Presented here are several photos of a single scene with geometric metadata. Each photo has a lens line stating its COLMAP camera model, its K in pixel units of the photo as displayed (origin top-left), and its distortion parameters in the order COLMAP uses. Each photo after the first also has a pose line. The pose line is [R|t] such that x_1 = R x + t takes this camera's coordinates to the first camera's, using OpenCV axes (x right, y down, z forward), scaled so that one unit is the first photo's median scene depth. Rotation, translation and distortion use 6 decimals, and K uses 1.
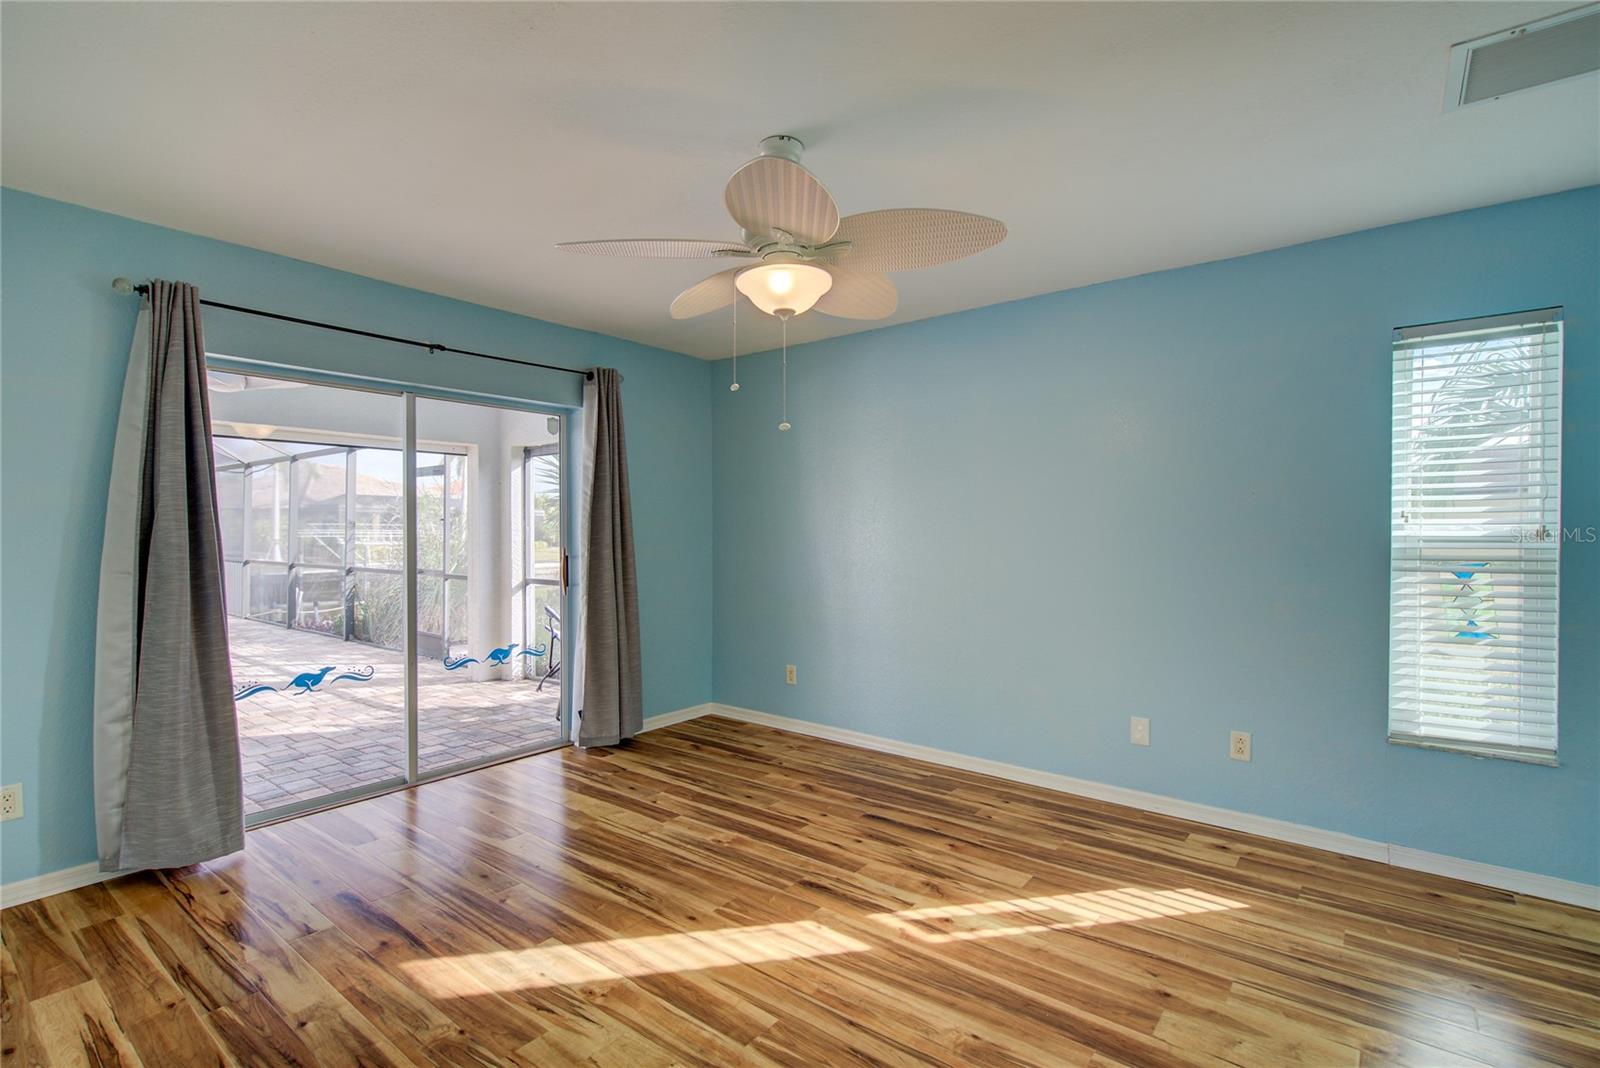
lens RADIAL K [[740.9, 0, 803.0], [0, 740.9, 533.8], [0, 0, 1]] dist [0.000437, 0.000679]
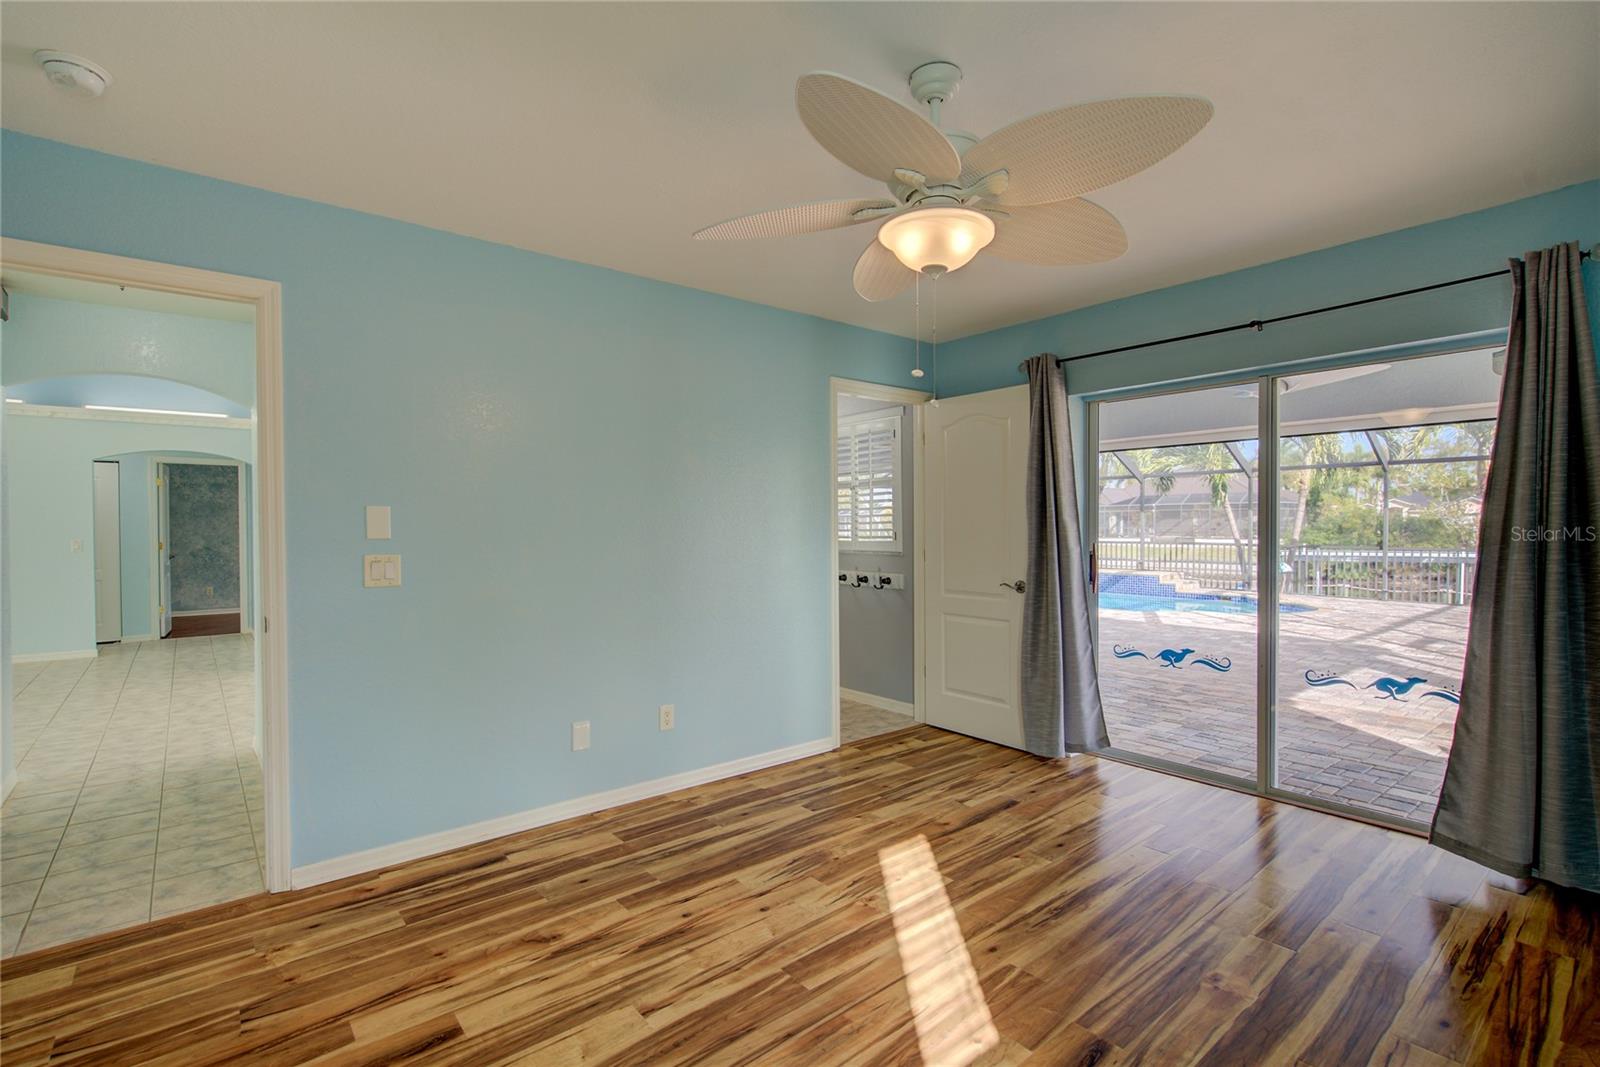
lens RADIAL K [[740.9, 0, 788.0], [0, 740.9, 531.5], [0, 0, 1]] dist [0.000437, 0.000679]
pose [[-0.222386, 0.008286, -0.974923, 0.775958], [0.001162, 0.999965, 0.008234, -0.004141], [0.974958, 0.000699, -0.222388, 0.937581]]
